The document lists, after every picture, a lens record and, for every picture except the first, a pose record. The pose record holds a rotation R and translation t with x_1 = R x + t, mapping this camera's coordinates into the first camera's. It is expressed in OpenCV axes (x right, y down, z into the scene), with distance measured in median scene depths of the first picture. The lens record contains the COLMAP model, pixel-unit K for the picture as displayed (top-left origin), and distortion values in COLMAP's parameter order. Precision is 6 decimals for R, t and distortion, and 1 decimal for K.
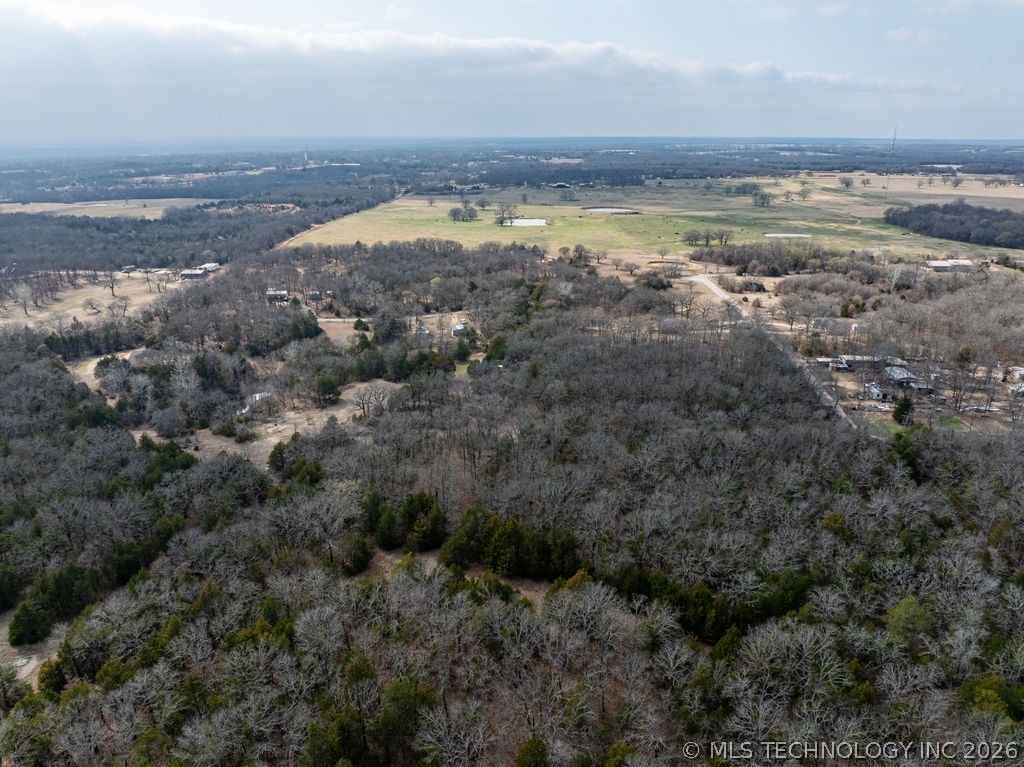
lens RADIAL K [[720.5, 0, 517.1], [0, 720.5, 374.8], [0, 0, 1]] dist [-0.045502, 0.011904]
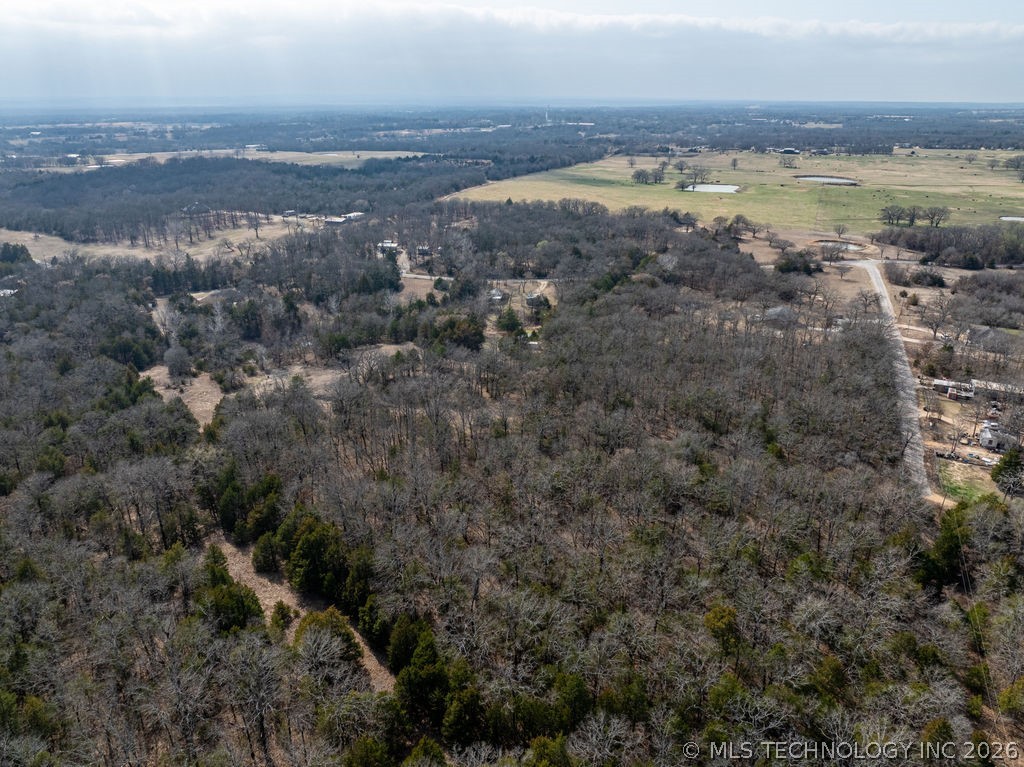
lens RADIAL K [[720.5, 0, 517.1], [0, 720.5, 374.8], [0, 0, 1]] dist [-0.045502, 0.011904]
pose [[0.940124, 0.124742, -0.317184, 0.131505], [-0.109452, 0.991822, 0.065648, -0.015686], [0.322779, -0.027001, 0.946089, 0.082454]]
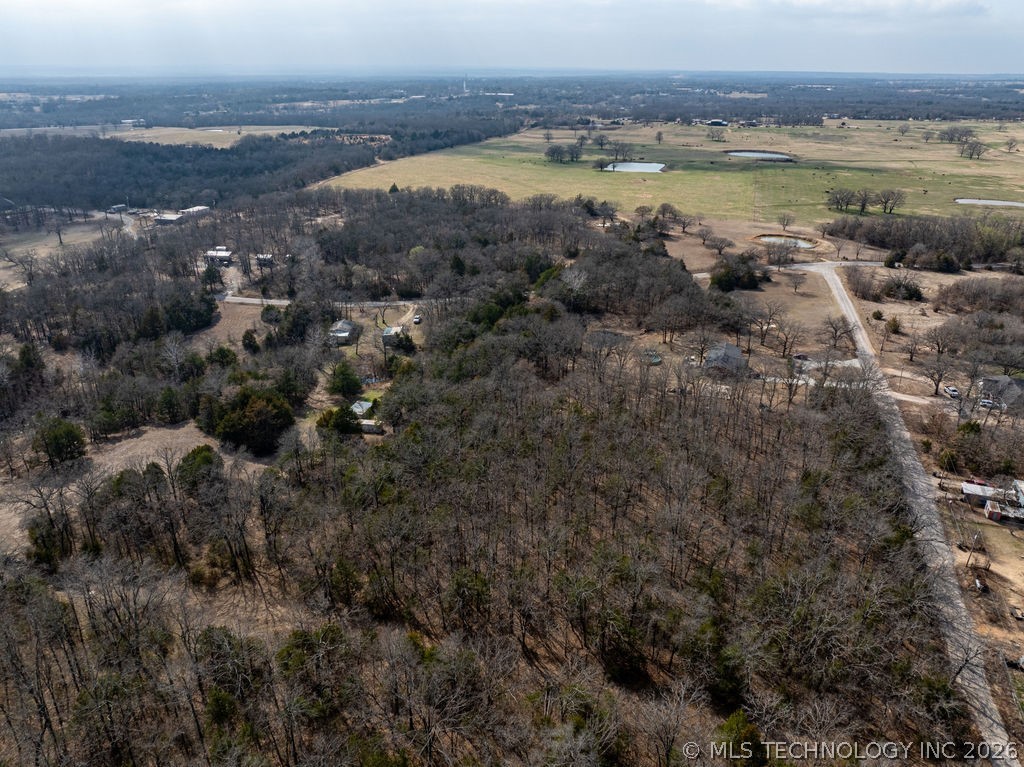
lens RADIAL K [[720.5, 0, 517.1], [0, 720.5, 374.8], [0, 0, 1]] dist [-0.045502, 0.011904]
pose [[0.968657, 0.102798, -0.226135, 0.121148], [-0.083584, 0.992153, 0.092983, -0.063826], [0.233919, -0.071168, 0.969648, 0.247952]]
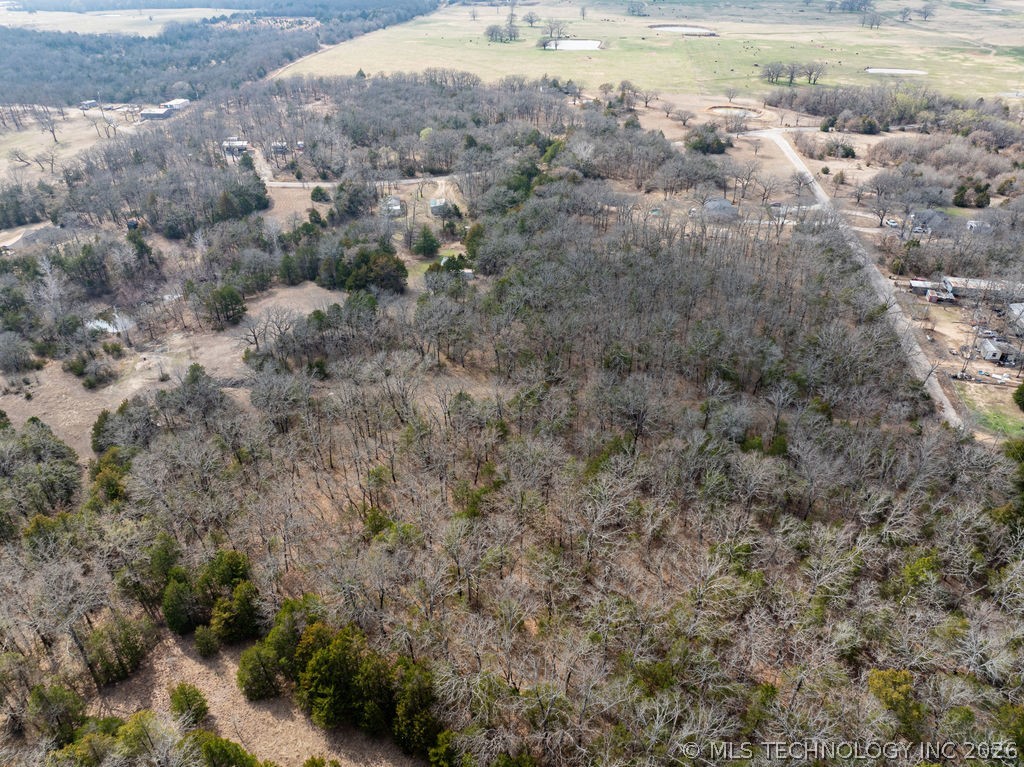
lens RADIAL K [[720.5, 0, 517.1], [0, 720.5, 374.8], [0, 0, 1]] dist [-0.045502, 0.011904]
pose [[0.994722, 0.055150, -0.086526, 0.052583], [-0.033293, 0.971126, 0.236232, -0.046637], [0.097056, -0.232105, 0.967837, 0.139787]]
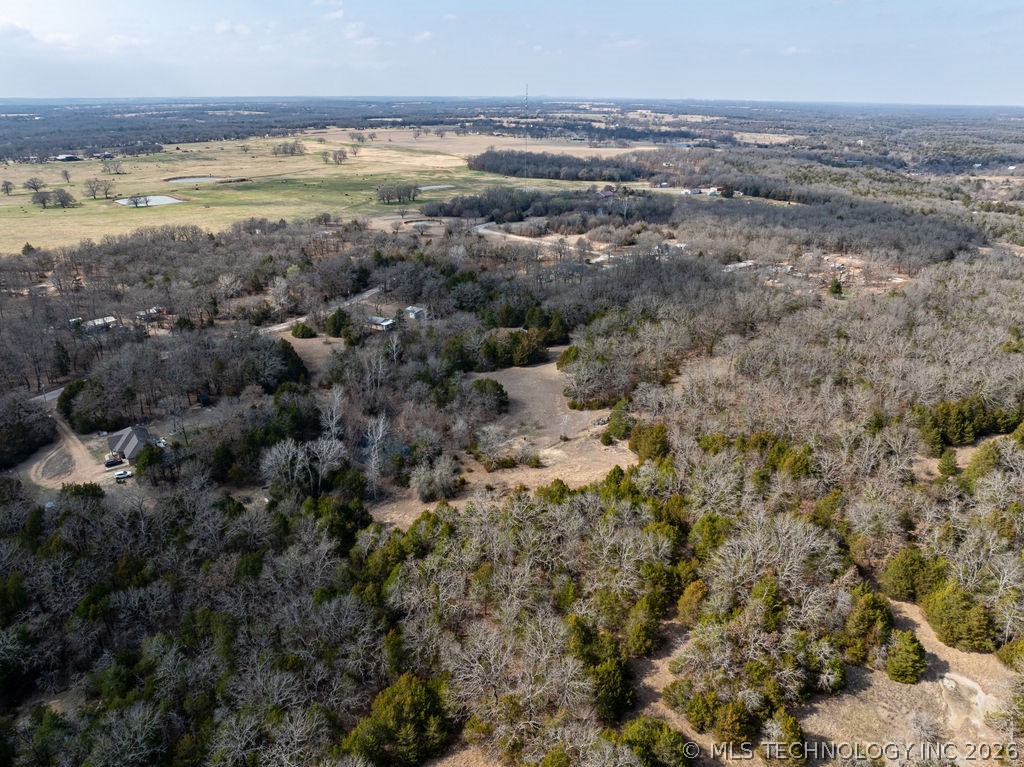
lens RADIAL K [[720.5, 0, 517.1], [0, 720.5, 374.8], [0, 0, 1]] dist [-0.045502, 0.011904]
pose [[0.700002, -0.254903, 0.667100, -0.398808], [0.219796, 0.965685, 0.138357, -0.055010], [-0.679476, 0.049776, 0.732008, 0.173358]]
